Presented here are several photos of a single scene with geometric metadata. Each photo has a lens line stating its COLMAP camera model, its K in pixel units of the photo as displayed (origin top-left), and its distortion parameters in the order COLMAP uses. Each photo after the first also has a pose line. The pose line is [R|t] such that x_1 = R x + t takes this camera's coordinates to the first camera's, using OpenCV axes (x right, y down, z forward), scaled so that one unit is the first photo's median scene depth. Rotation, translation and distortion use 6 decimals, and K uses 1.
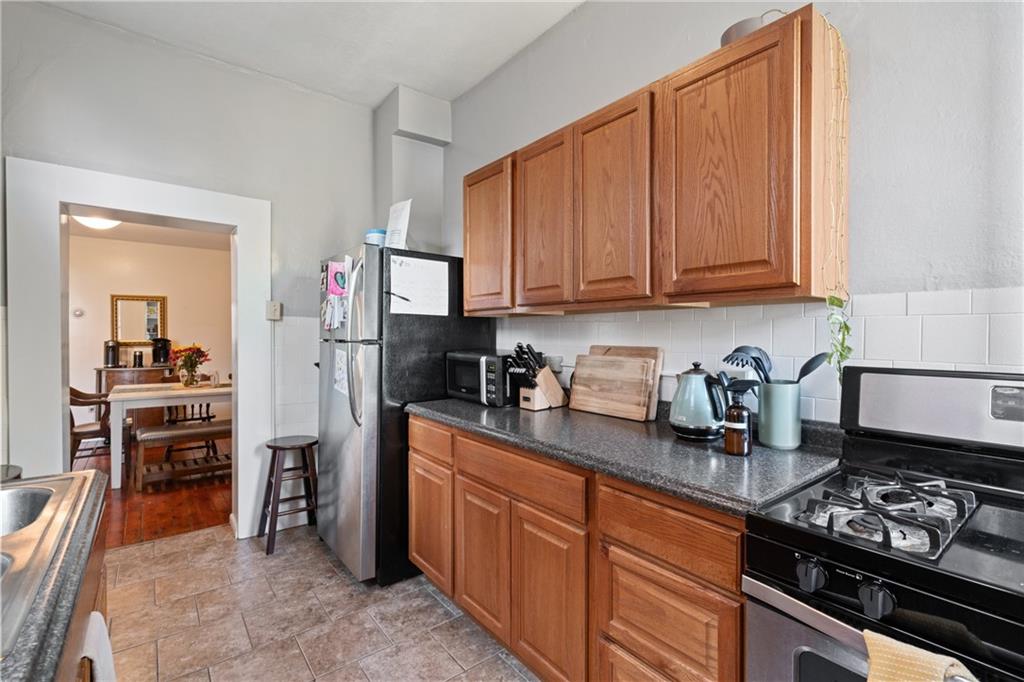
lens RADIAL K [[462.9, 0, 504.5], [0, 462.9, 340.1], [0, 0, 1]] dist [-0.008032, 0.003735]
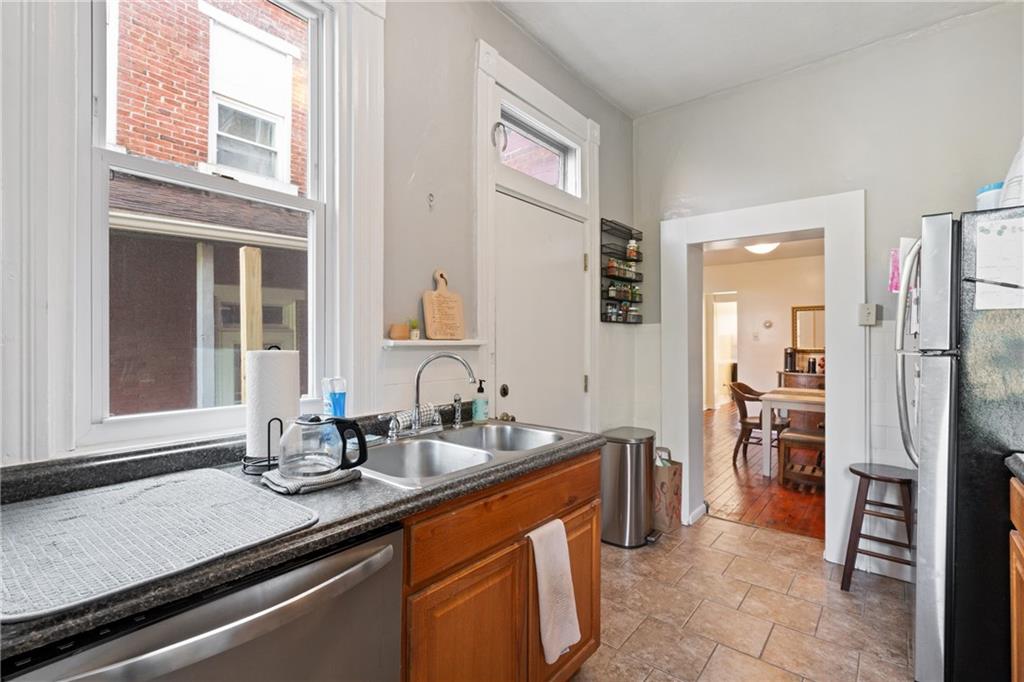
lens RADIAL K [[462.9, 0, 506.2], [0, 462.9, 342.0], [0, 0, 1]] dist [-0.008032, 0.003735]
pose [[0.209276, -0.002751, -0.977853, 0.202093], [-0.010058, 0.999937, -0.004966, -0.001082], [0.977805, 0.010874, 0.209235, 0.160578]]
